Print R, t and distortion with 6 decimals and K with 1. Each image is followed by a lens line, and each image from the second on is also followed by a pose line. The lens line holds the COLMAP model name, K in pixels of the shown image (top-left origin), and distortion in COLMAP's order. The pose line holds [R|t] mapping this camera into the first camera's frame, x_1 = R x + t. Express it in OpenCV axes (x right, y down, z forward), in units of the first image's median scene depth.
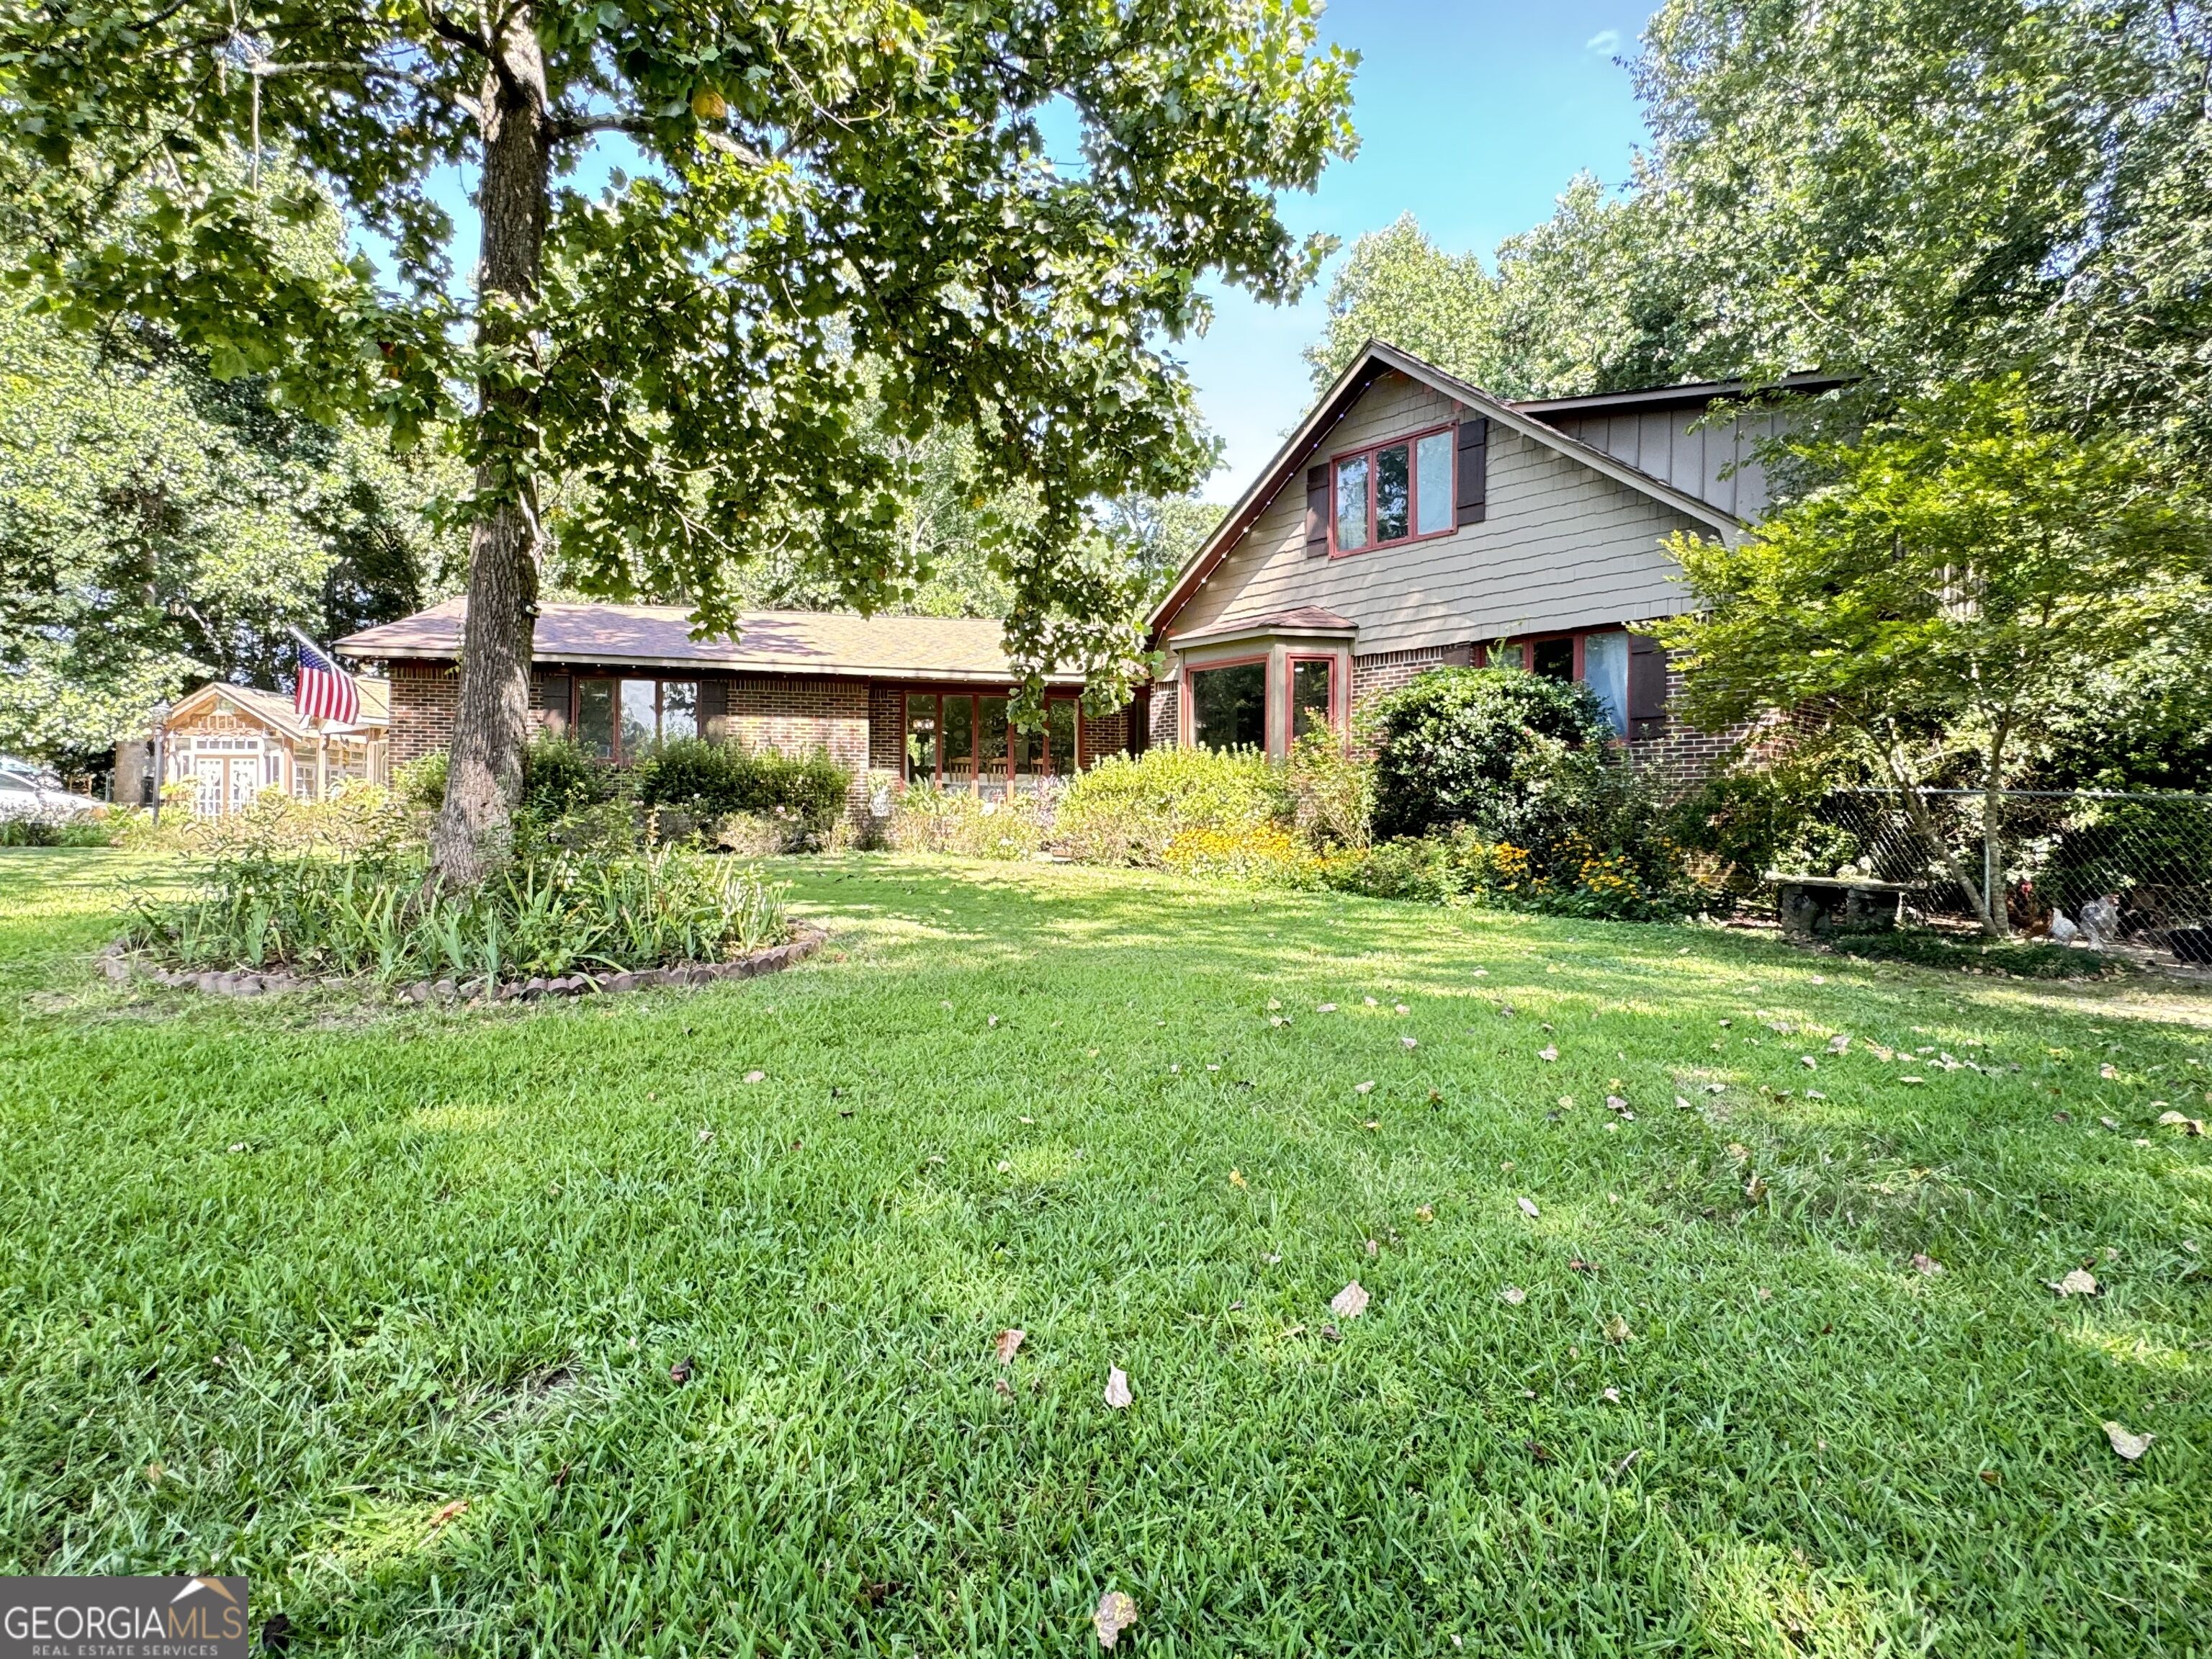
lens RADIAL K [[1152.9, 0, 1092.1], [0, 1152.9, 834.8], [0, 0, 1]] dist [-0.004022, -0.001074]
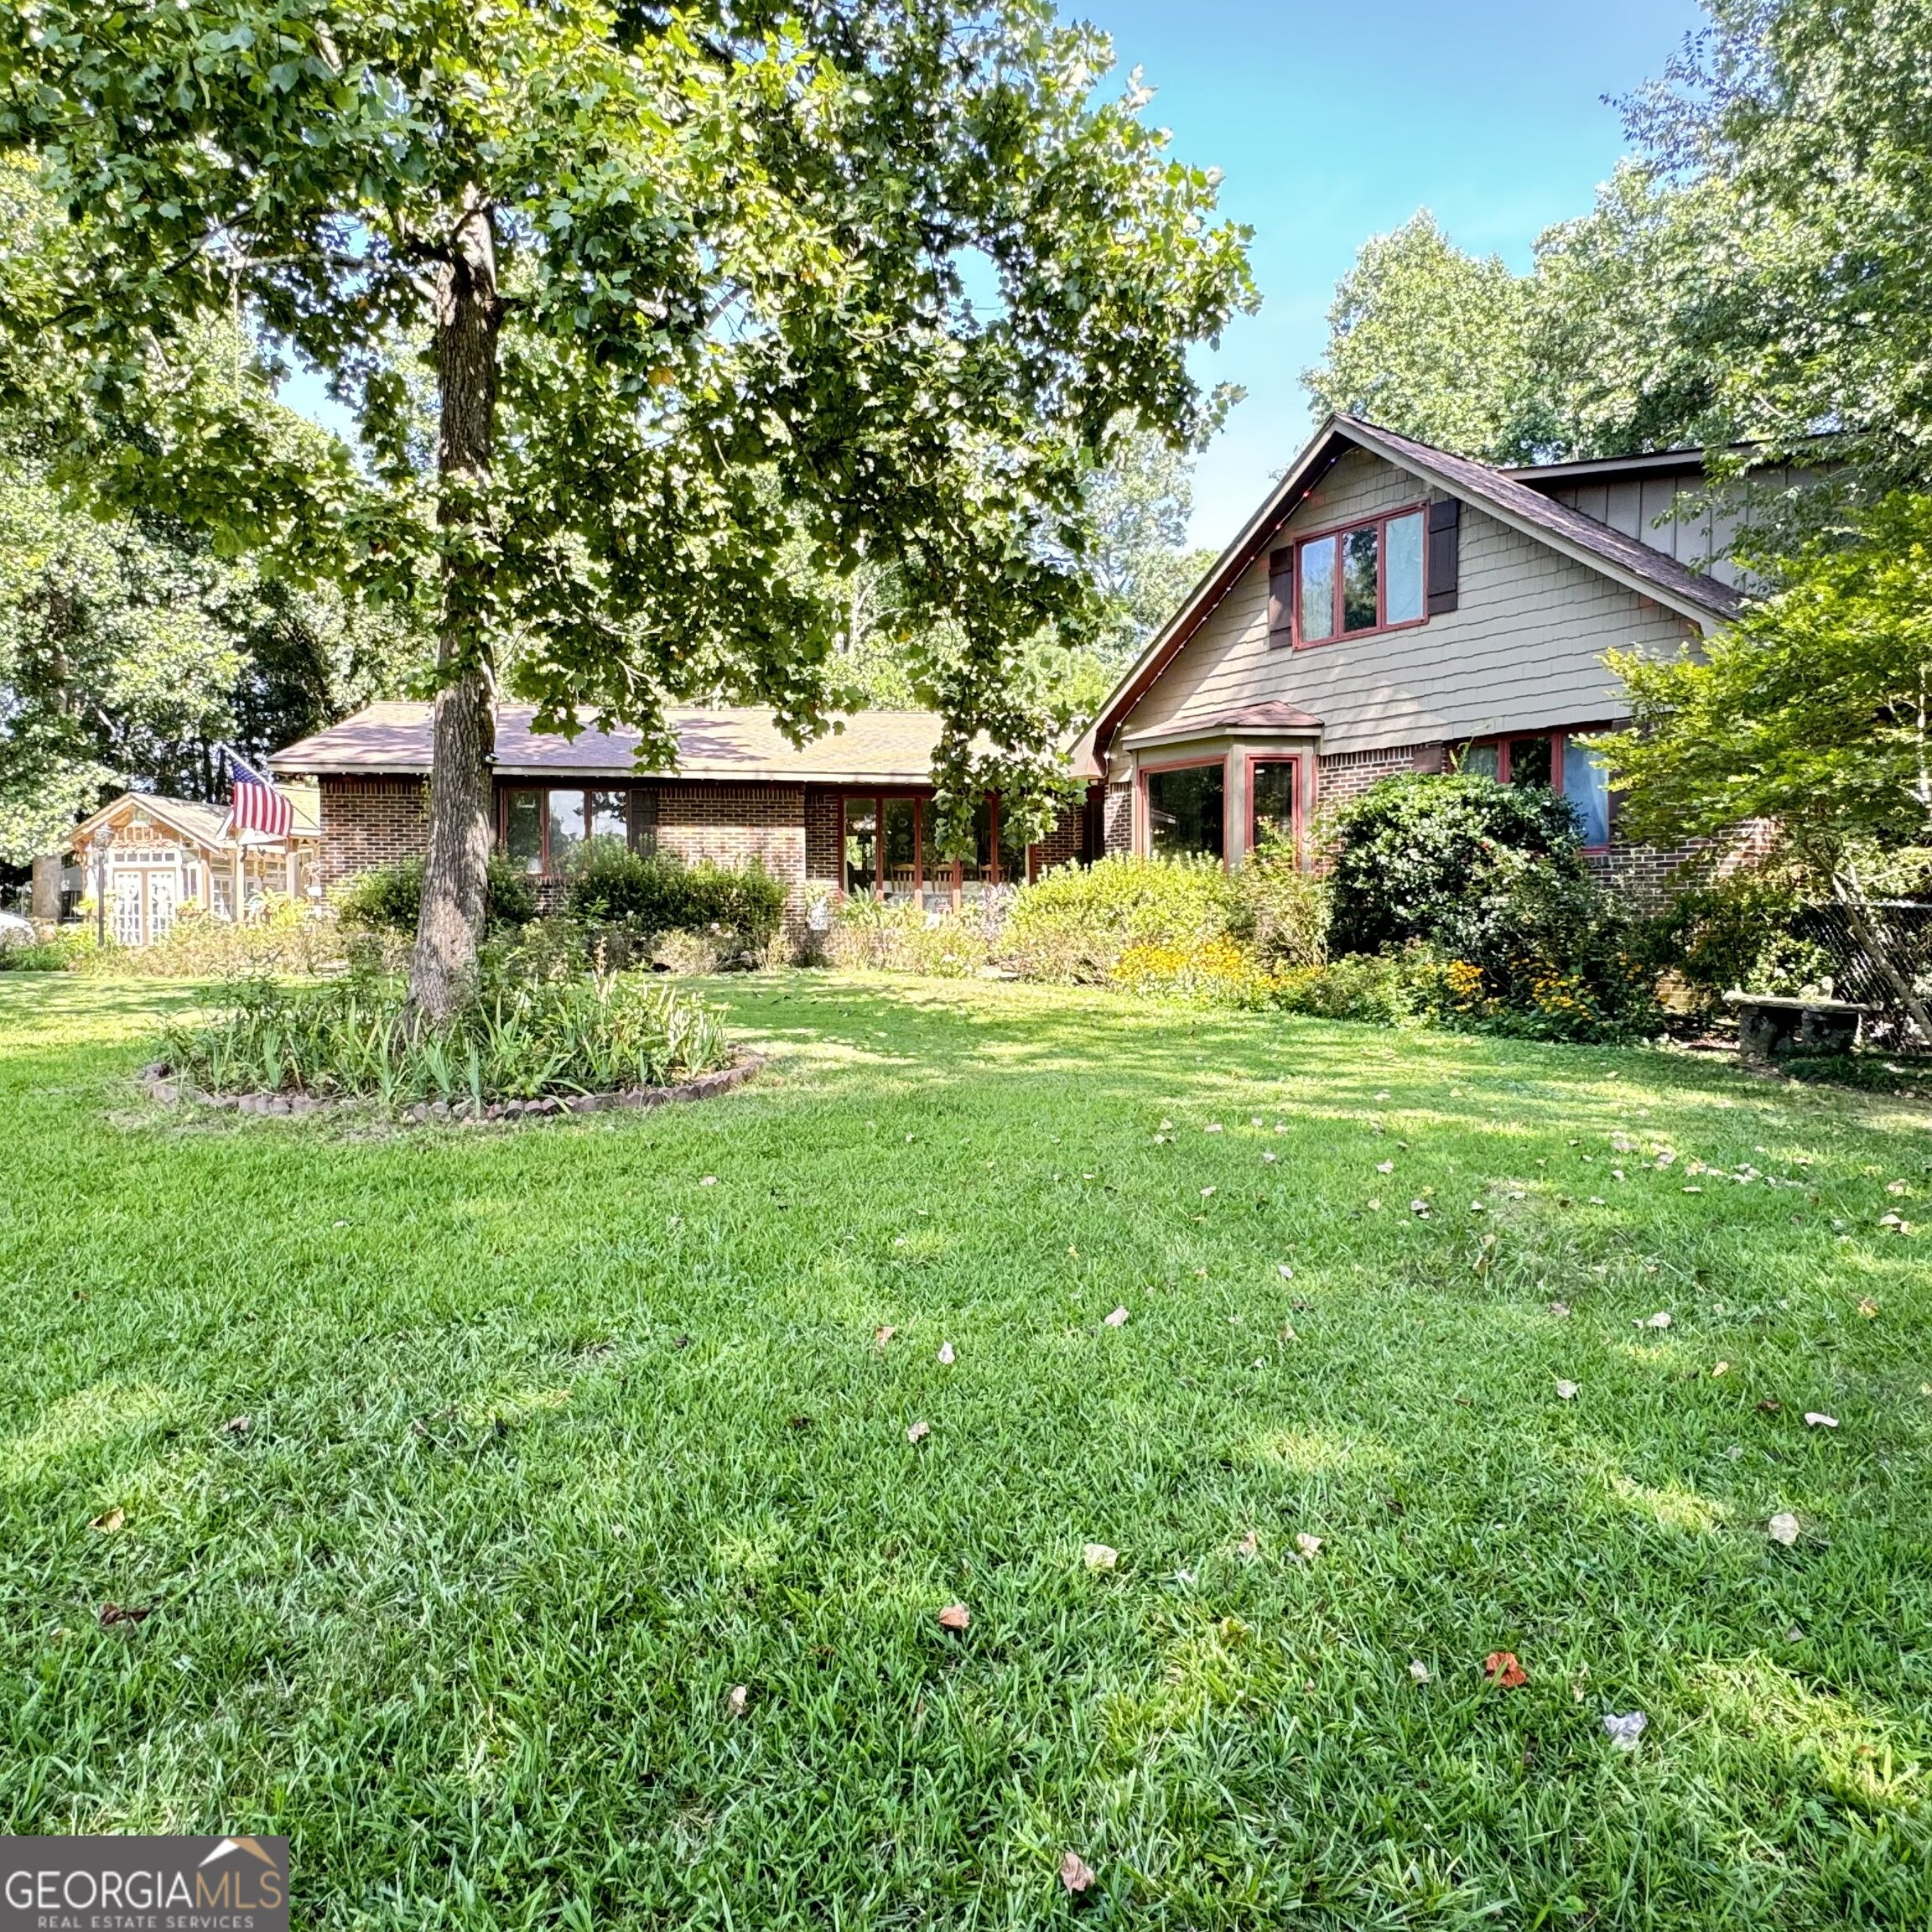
lens RADIAL K [[1343.5, 0, 956.8], [0, 1343.5, 968.6], [0, 0, 1]] dist [-0.004332, 0.000216]
pose [[0.996565, -0.006831, -0.082530, 0.032919], [0.008905, 0.999653, 0.024786, -0.017835], [0.082332, -0.025436, 0.996280, -0.145644]]
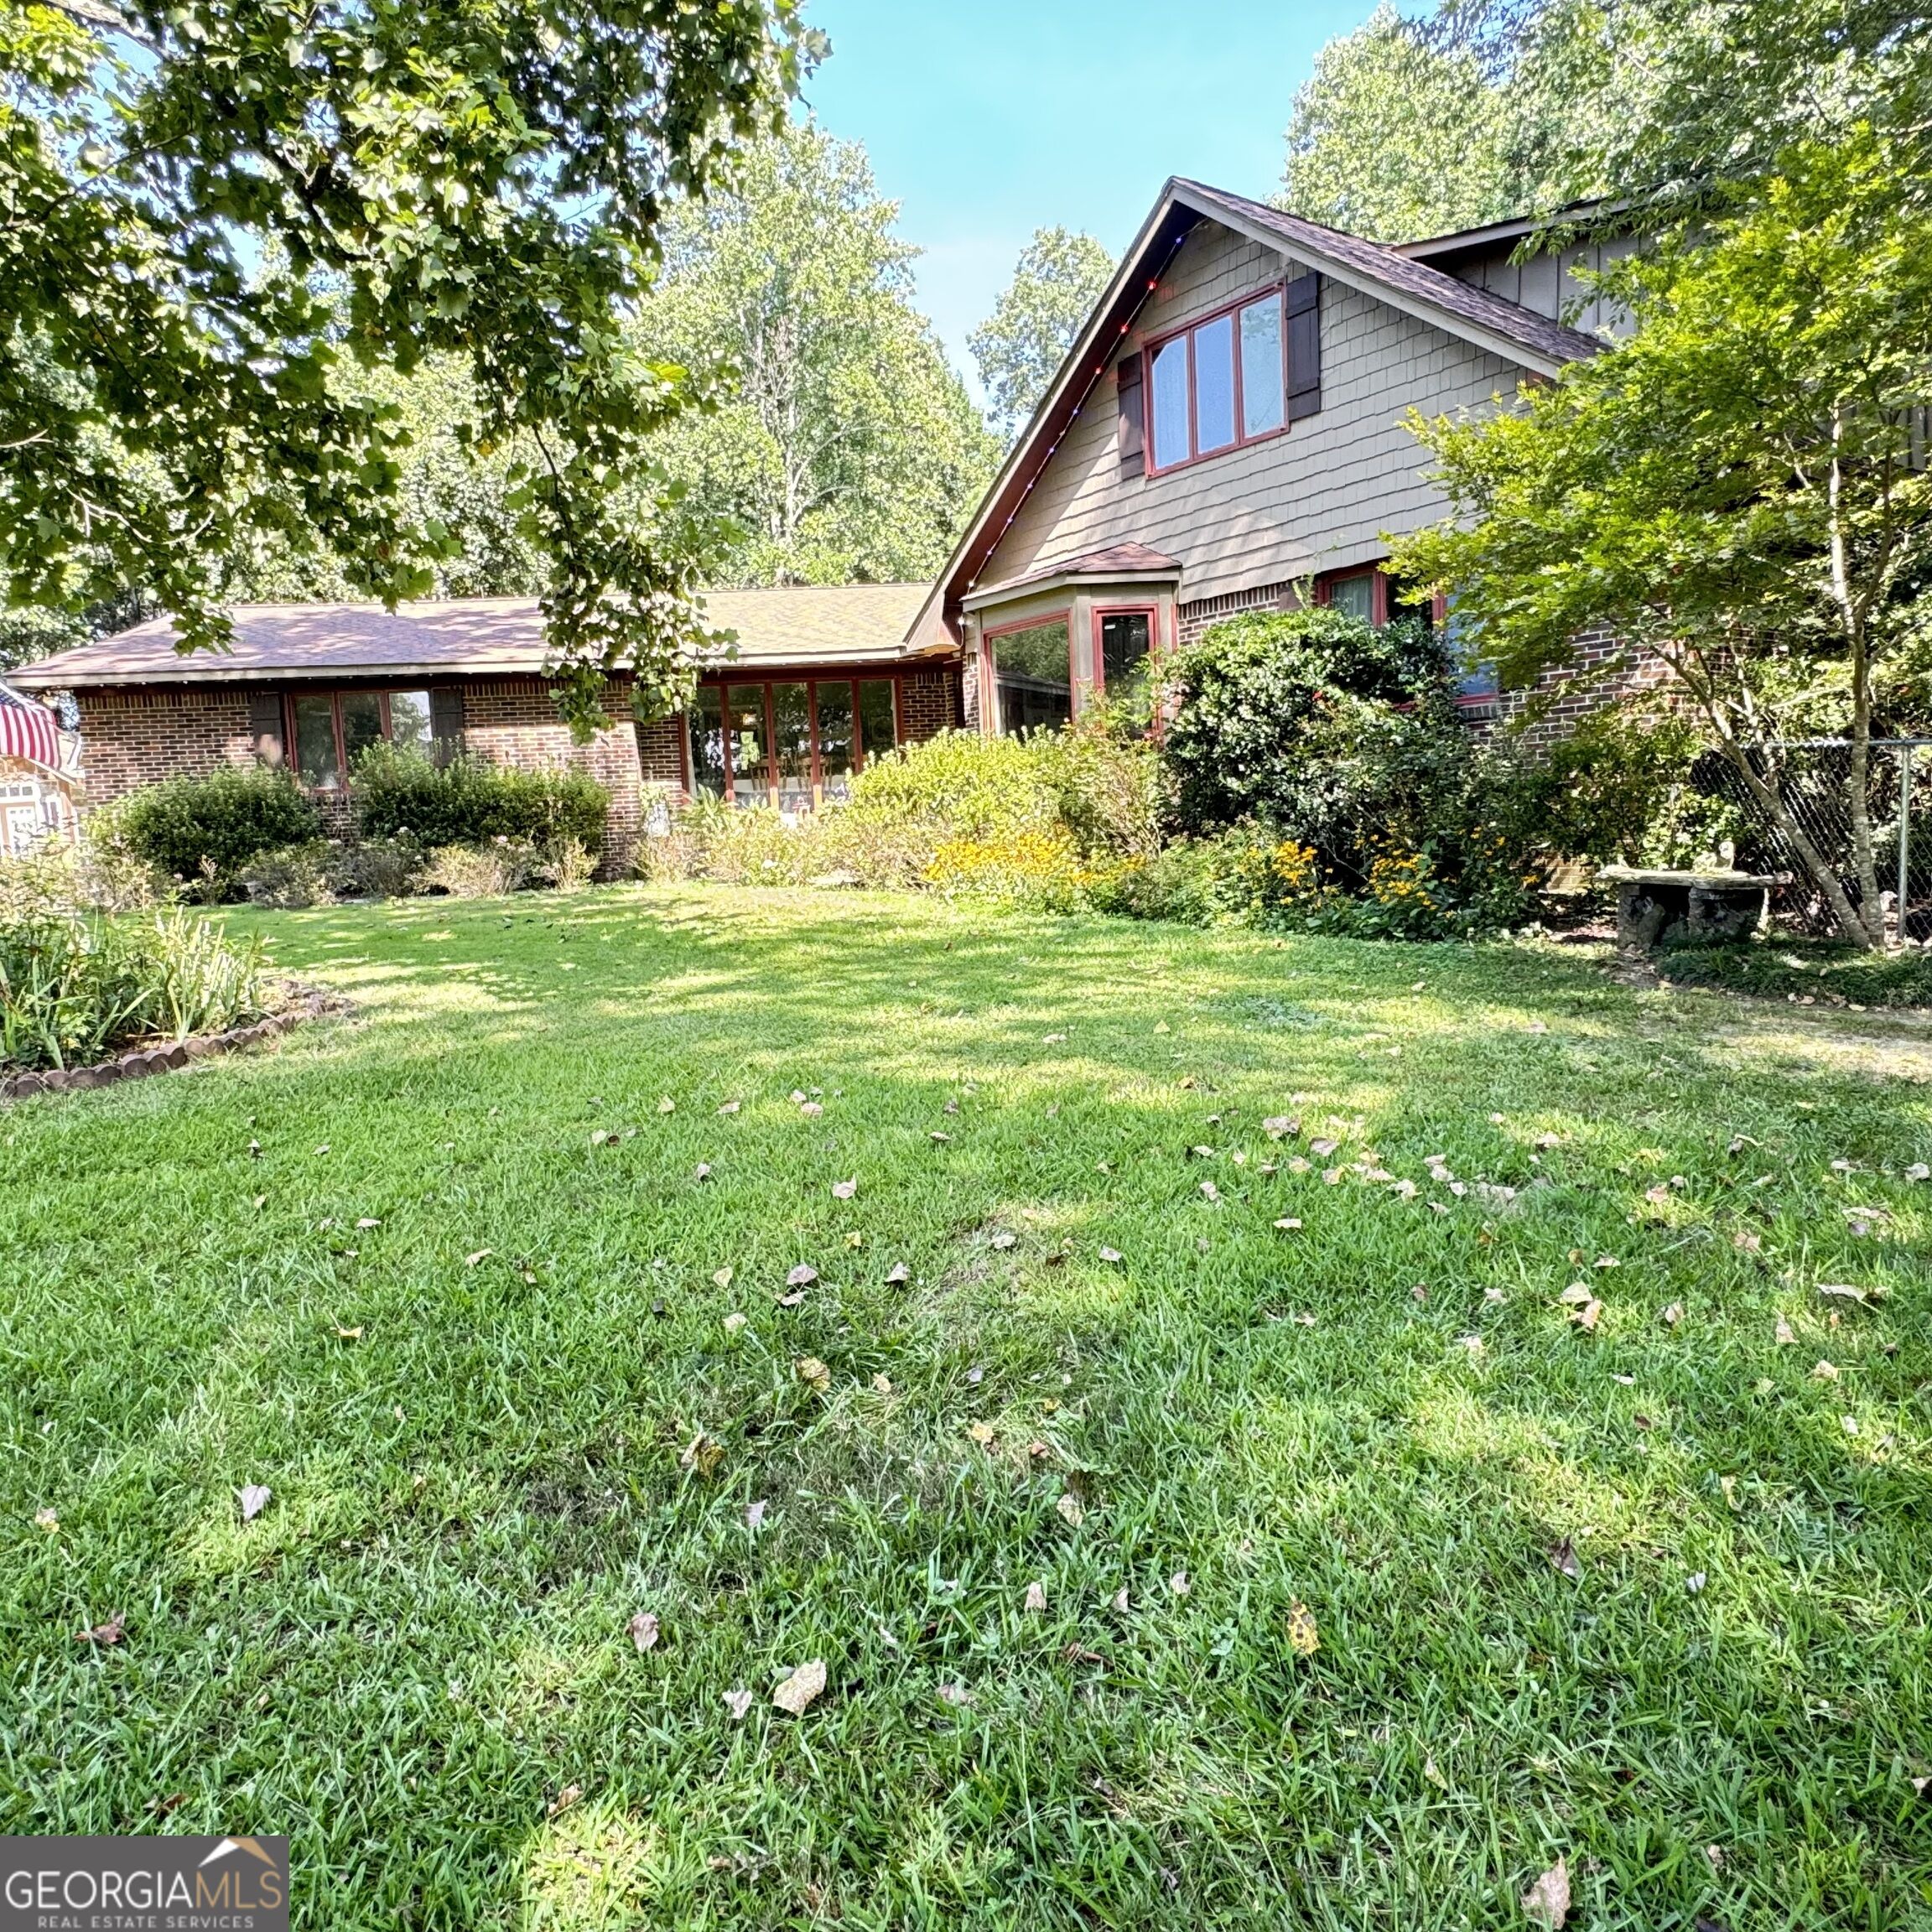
lens RADIAL K [[1343.5, 0, 953.0], [0, 1343.5, 964.1], [0, 0, 1]] dist [-0.004332, 0.000216]
pose [[0.993214, -0.044587, -0.107417, 0.222395], [0.054874, 0.993983, 0.094801, -0.009248], [0.102544, -0.100052, 0.989684, 0.076036]]
